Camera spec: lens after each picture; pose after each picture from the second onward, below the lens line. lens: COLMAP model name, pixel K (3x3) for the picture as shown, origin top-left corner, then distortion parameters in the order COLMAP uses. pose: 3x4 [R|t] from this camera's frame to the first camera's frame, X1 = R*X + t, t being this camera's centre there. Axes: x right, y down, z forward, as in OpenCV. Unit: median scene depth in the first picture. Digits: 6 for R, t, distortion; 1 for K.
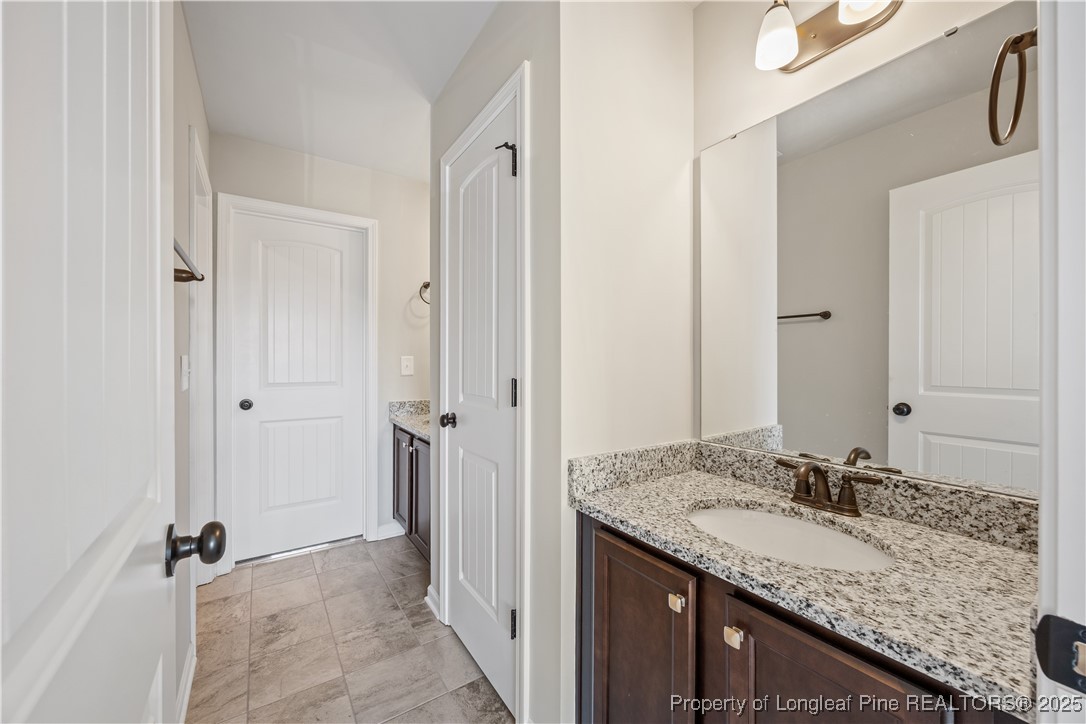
lens RADIAL K [[414.4, 0, 539.7], [0, 414.4, 360.1], [0, 0, 1]] dist [-0.001585, -0.000111]
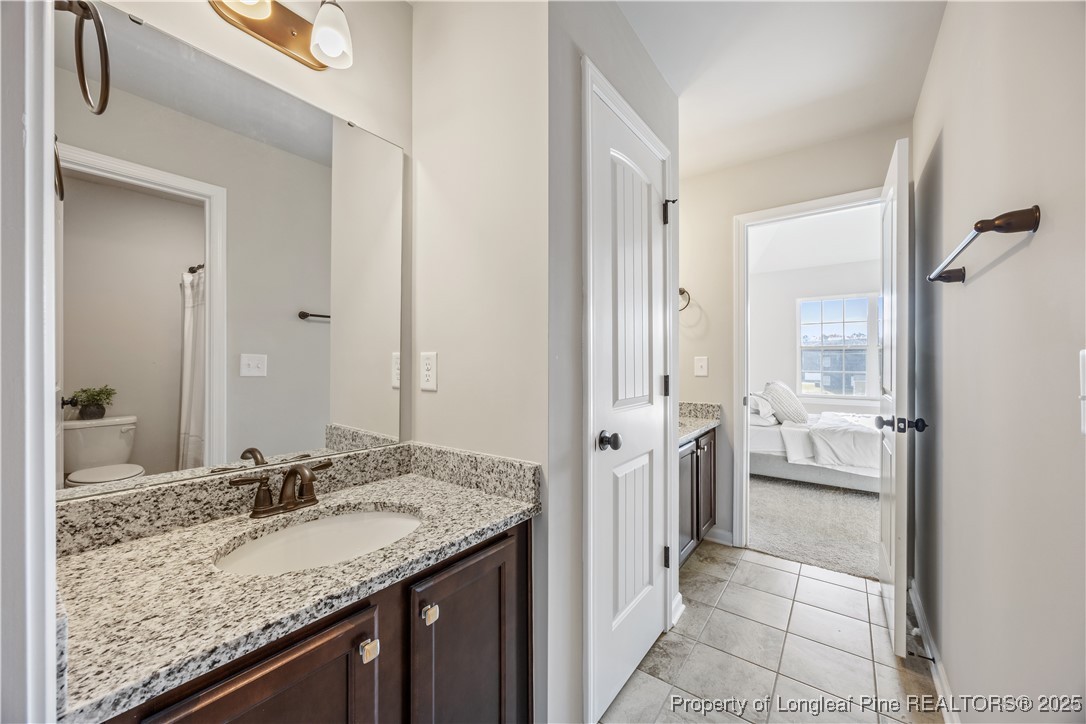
lens RADIAL K [[414.4, 0, 539.7], [0, 414.4, 360.1], [0, 0, 1]] dist [-0.001585, -0.000111]
pose [[-0.315739, -0.007145, 0.948819, -0.565085], [-0.013828, 0.999900, 0.002928, -0.034169], [-0.948745, -0.012196, -0.315806, 0.827346]]
